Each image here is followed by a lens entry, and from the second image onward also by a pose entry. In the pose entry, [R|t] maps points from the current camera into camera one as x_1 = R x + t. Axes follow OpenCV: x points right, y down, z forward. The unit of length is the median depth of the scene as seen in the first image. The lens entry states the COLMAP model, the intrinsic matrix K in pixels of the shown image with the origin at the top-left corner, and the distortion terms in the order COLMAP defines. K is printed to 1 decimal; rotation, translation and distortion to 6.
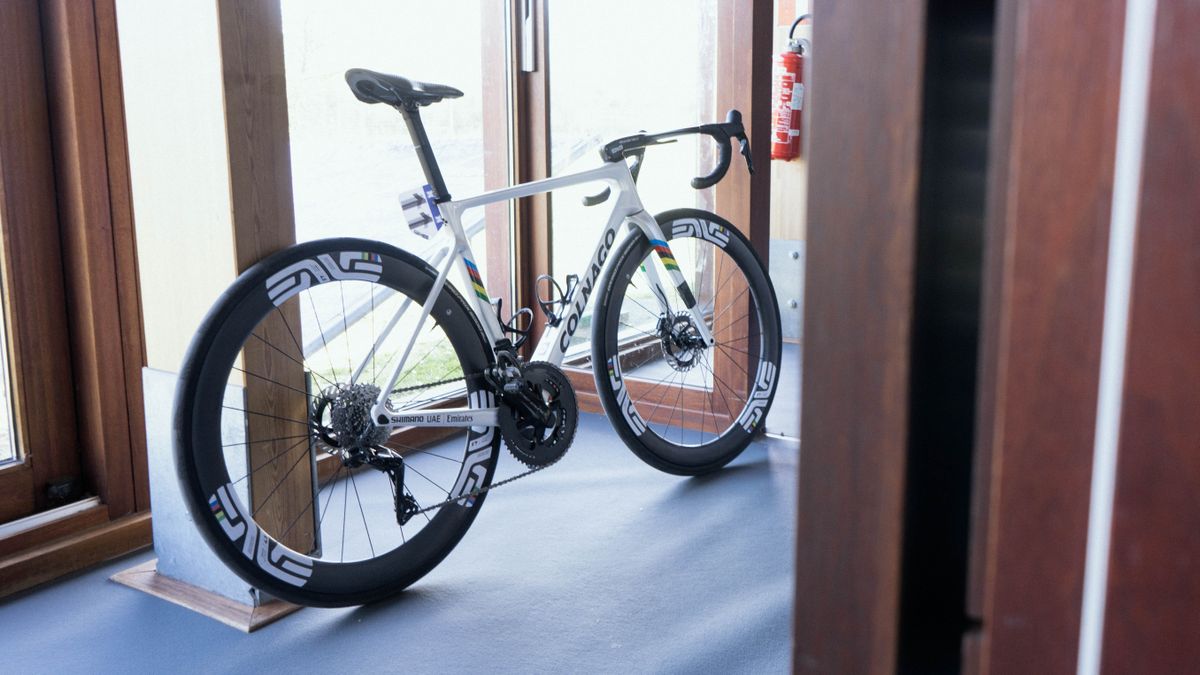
lens RADIAL K [[994.8, 0, 600.0], [0, 994.8, 337.5], [0, 0, 1]] dist [-0.005898, -0.003000]
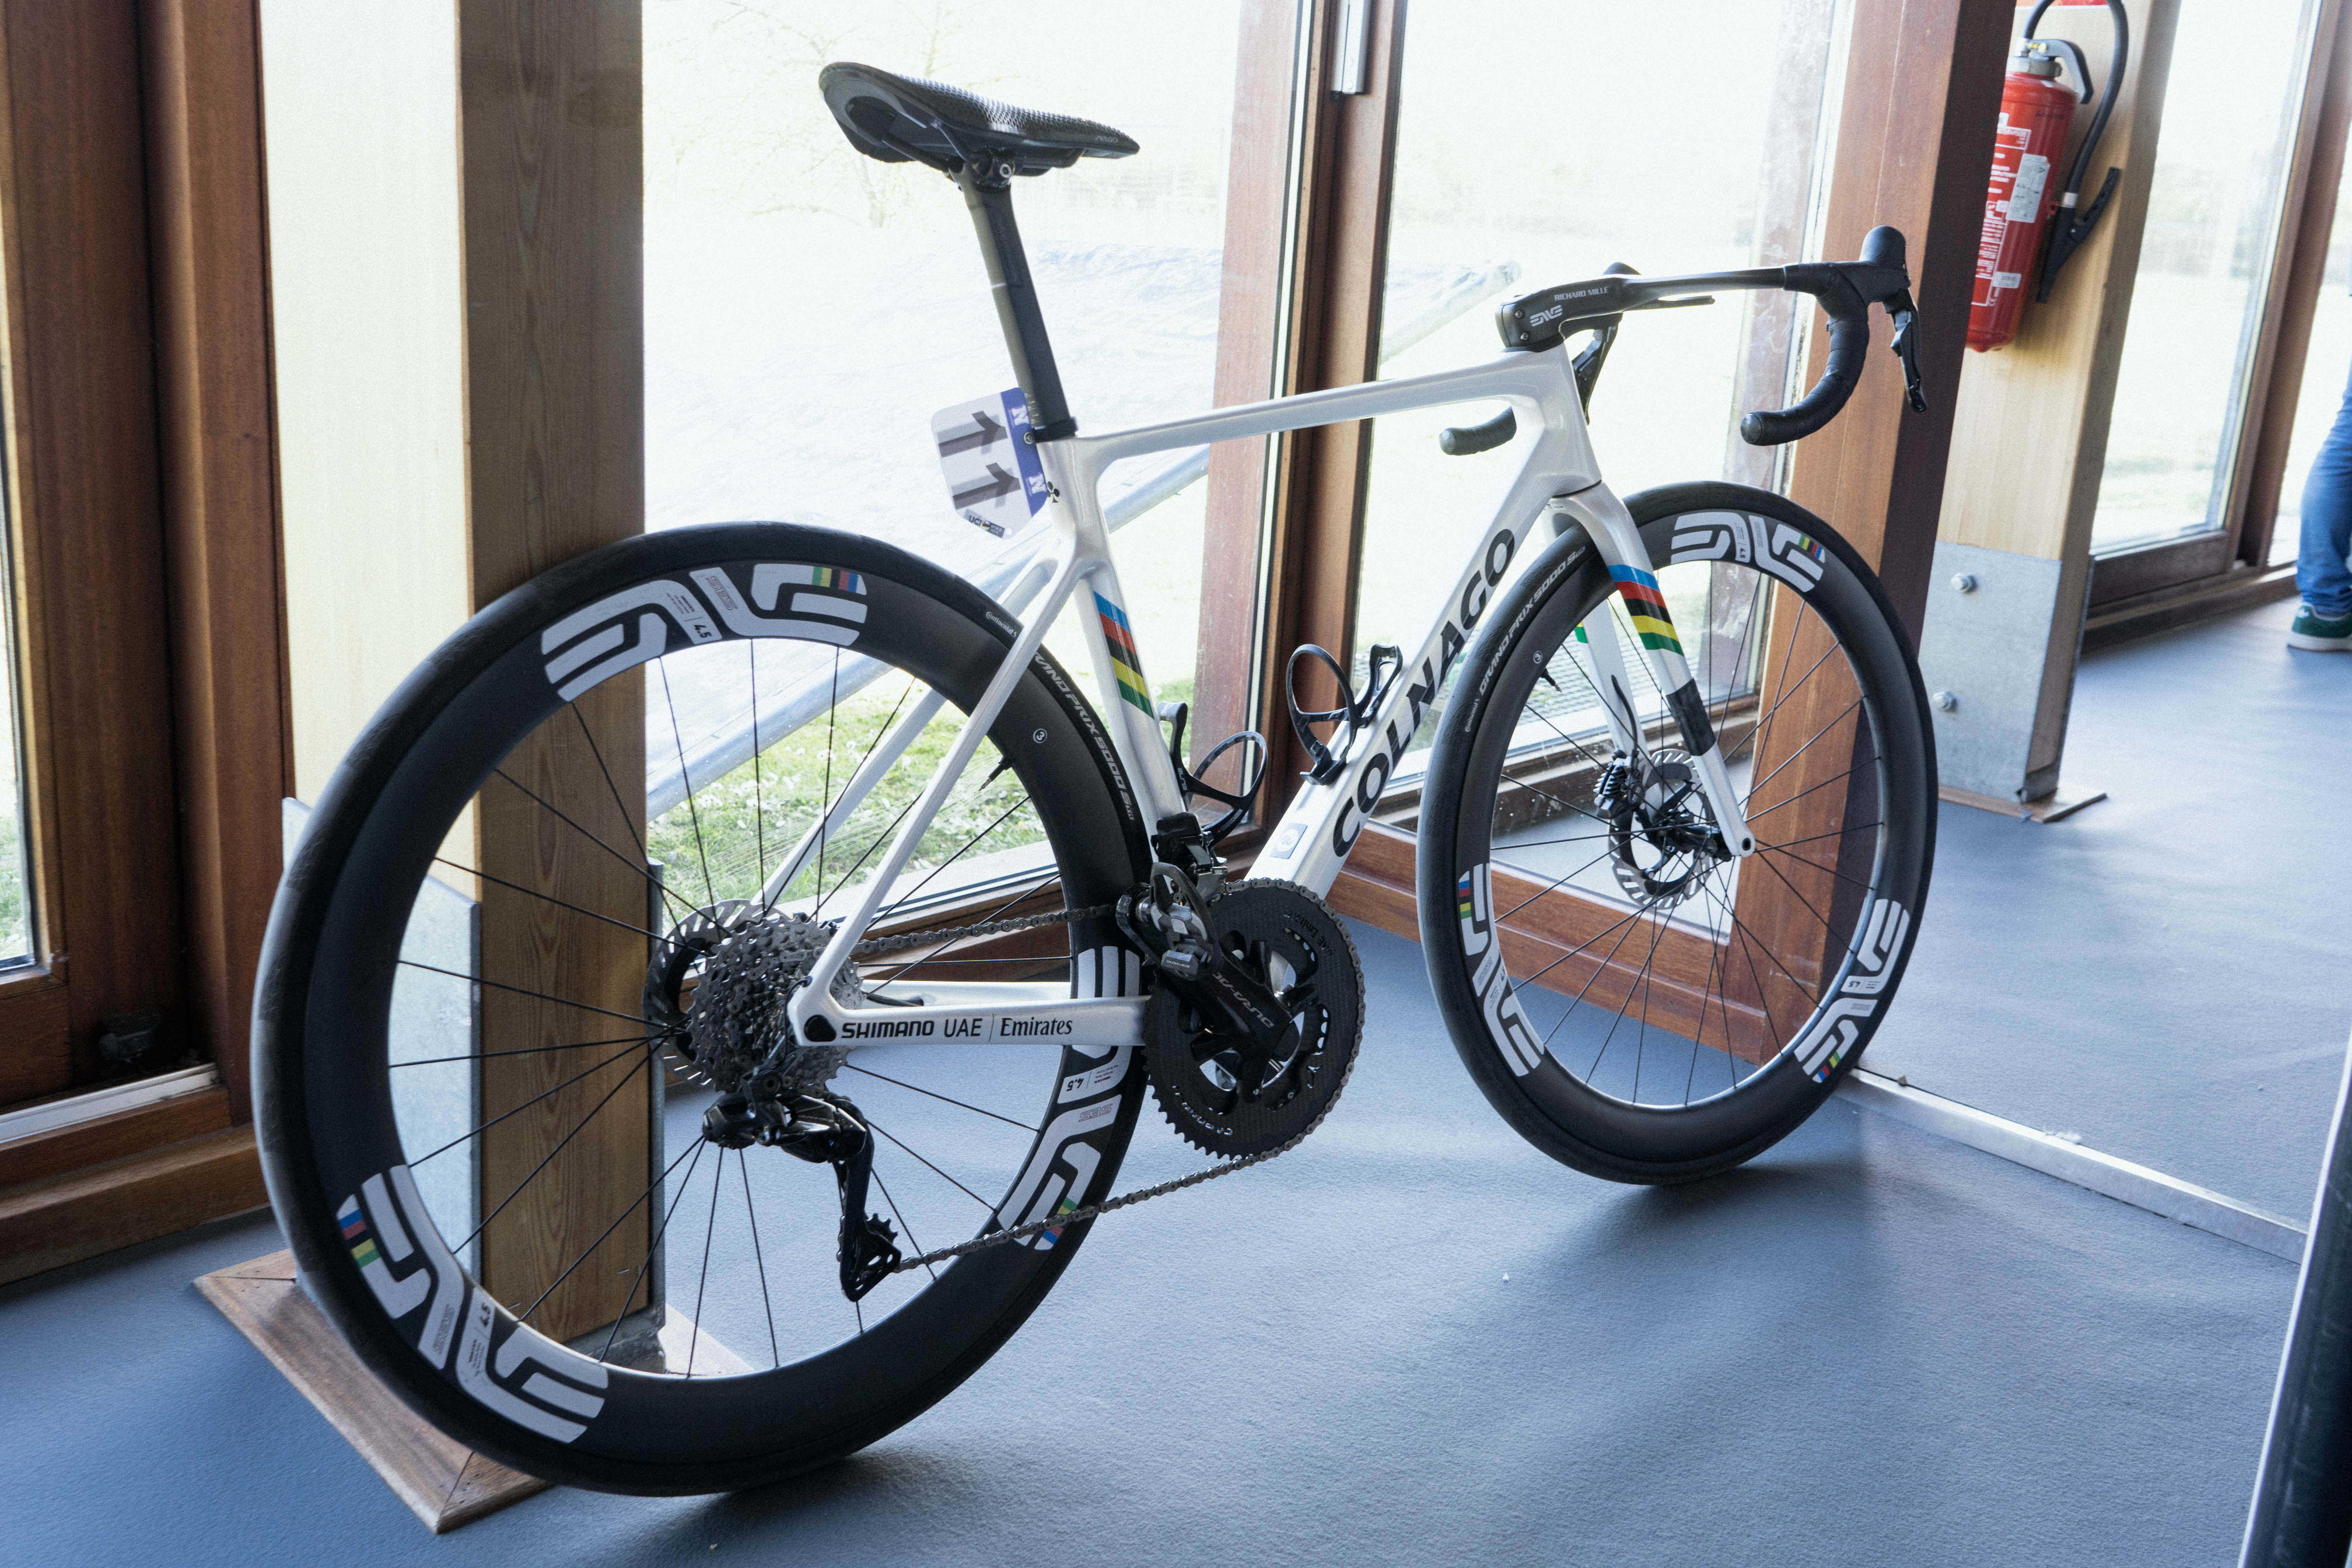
lens RADIAL K [[1991.6, 0, 1100.5], [0, 1991.6, 771.8], [0, 0, 1]] dist [-0.007569, 0.000514]
pose [[0.977907, 0.105753, -0.180318, 0.007627], [-0.093229, 0.992694, 0.076593, -0.070689], [0.187100, -0.058090, 0.980622, 0.262469]]
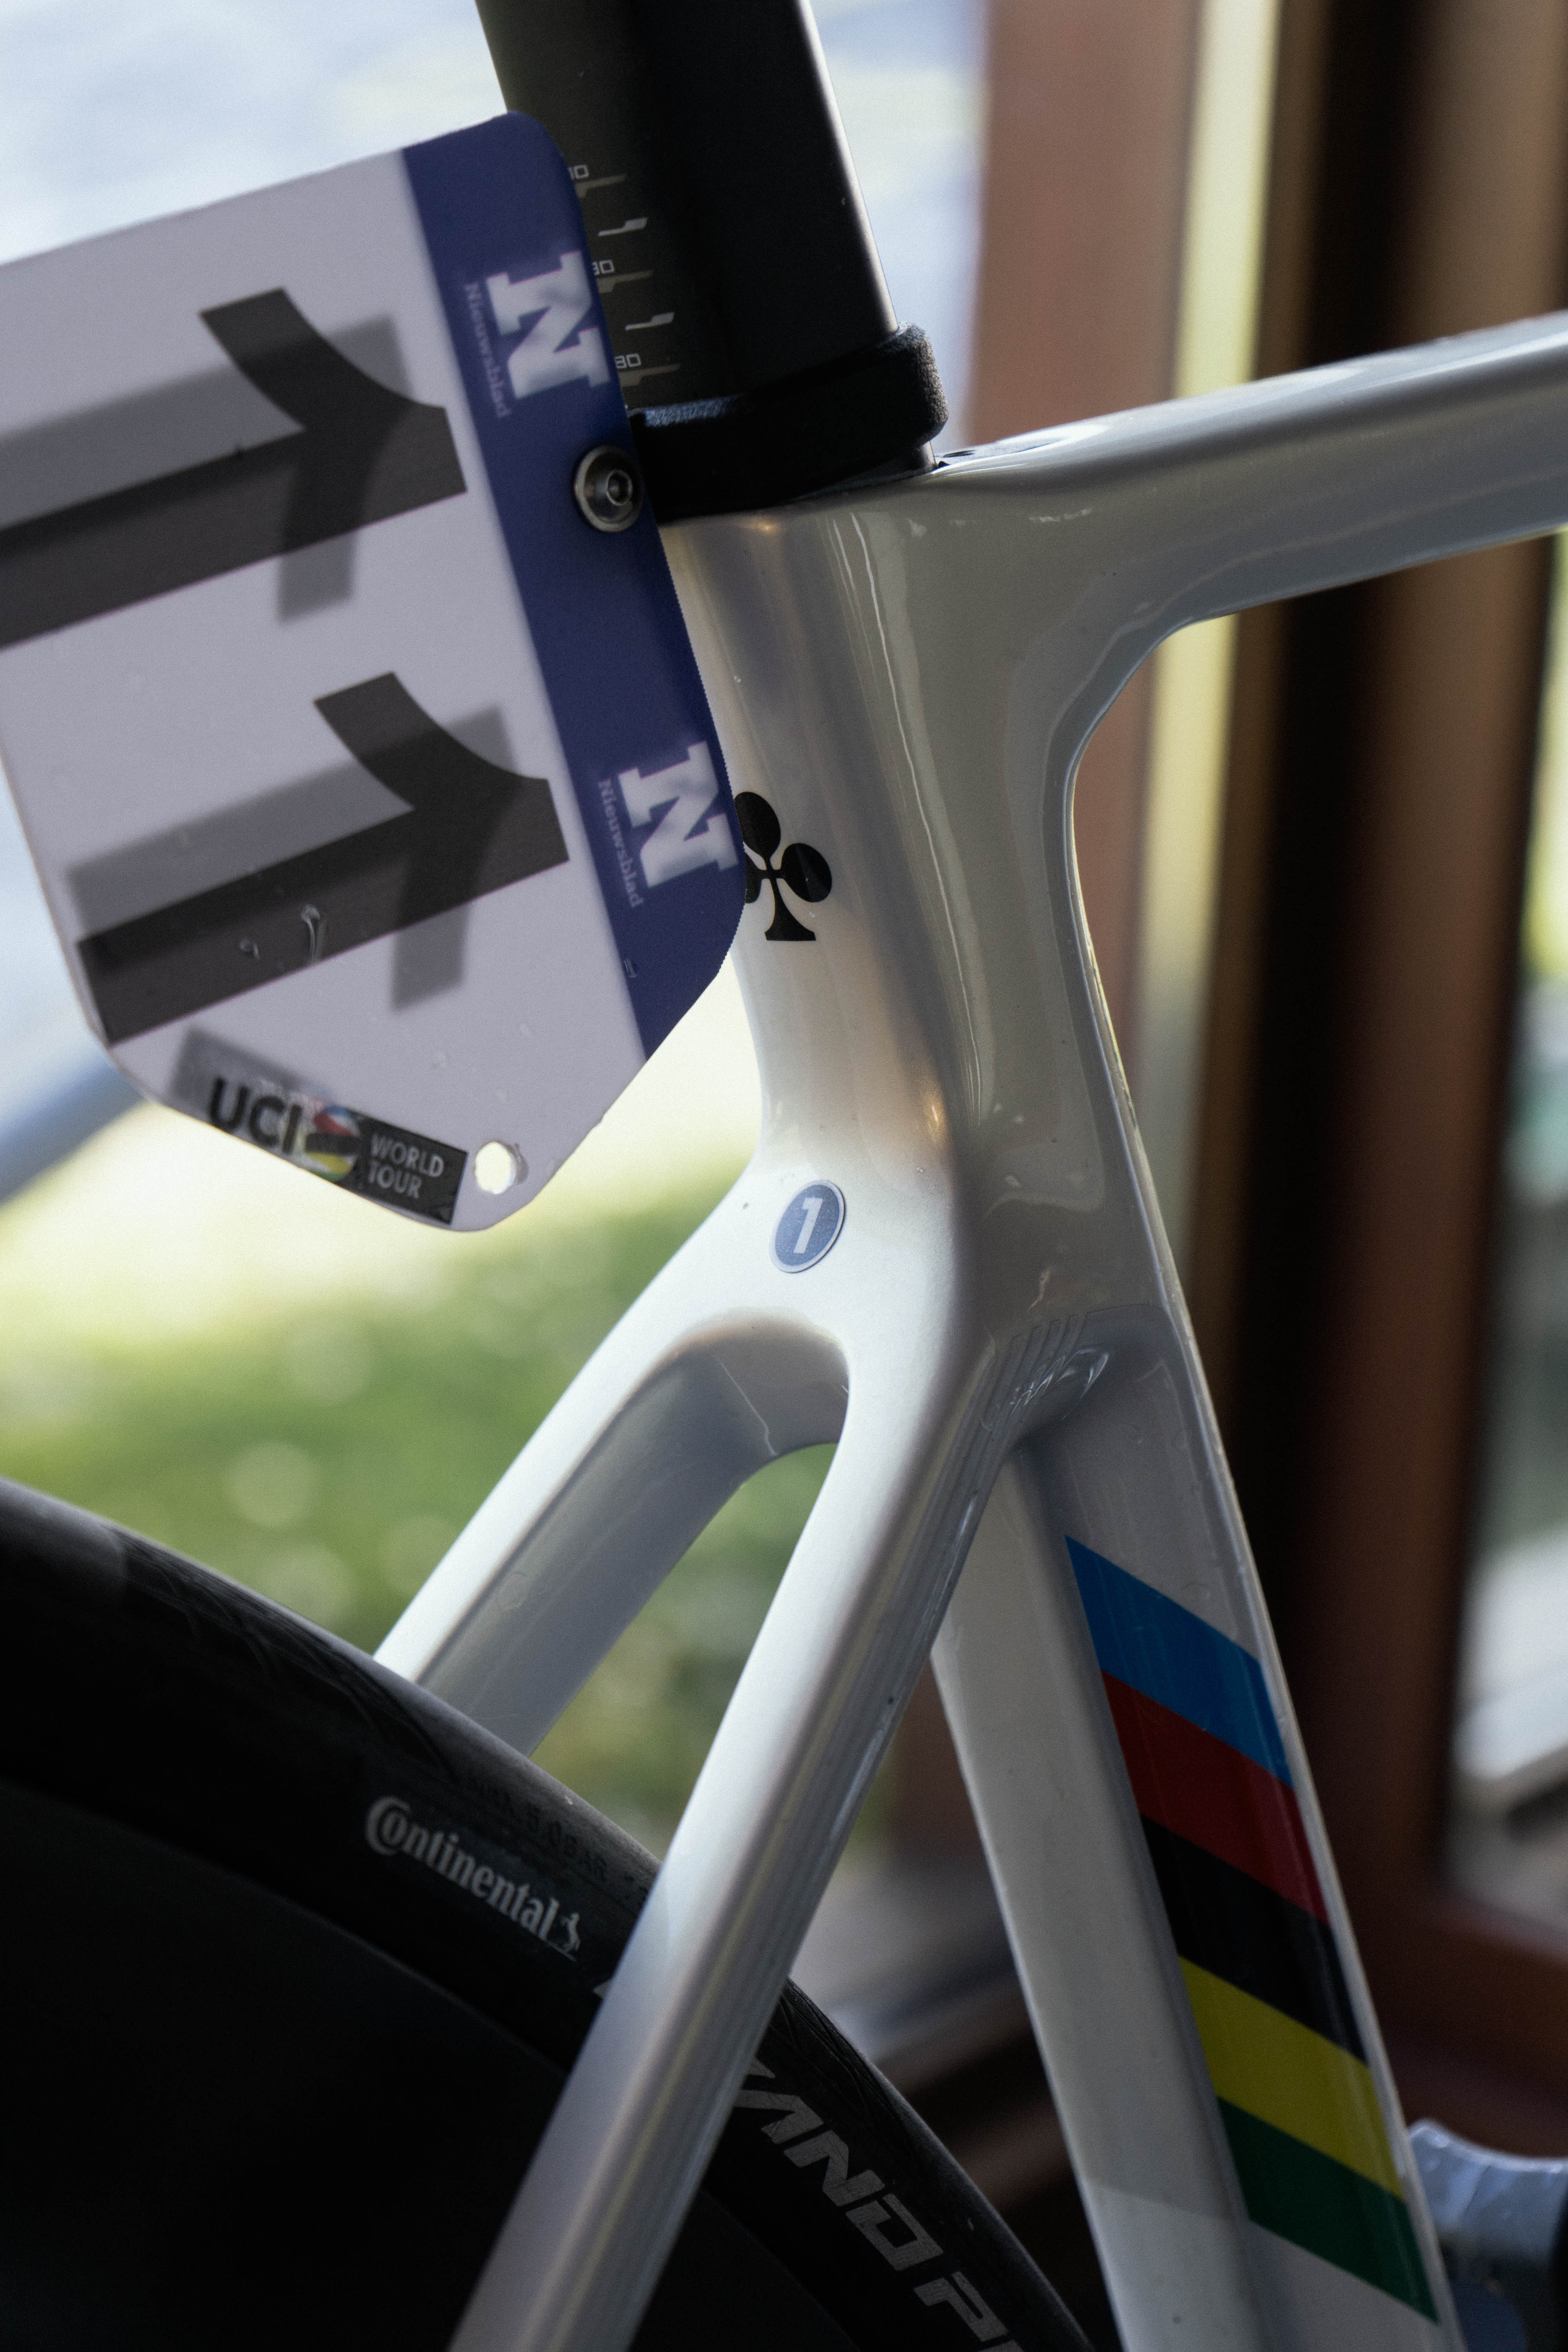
lens RADIAL K [[4702.0, 0, 784.0], [0, 4702.0, 1176.0], [0, 0, 1]] dist [0.073910, 0.019736]
pose [[0.995391, 0.062565, -0.072679, -0.136716], [-0.059950, 0.997492, 0.037630, -0.109330], [0.074851, -0.033100, 0.996645, 0.750481]]
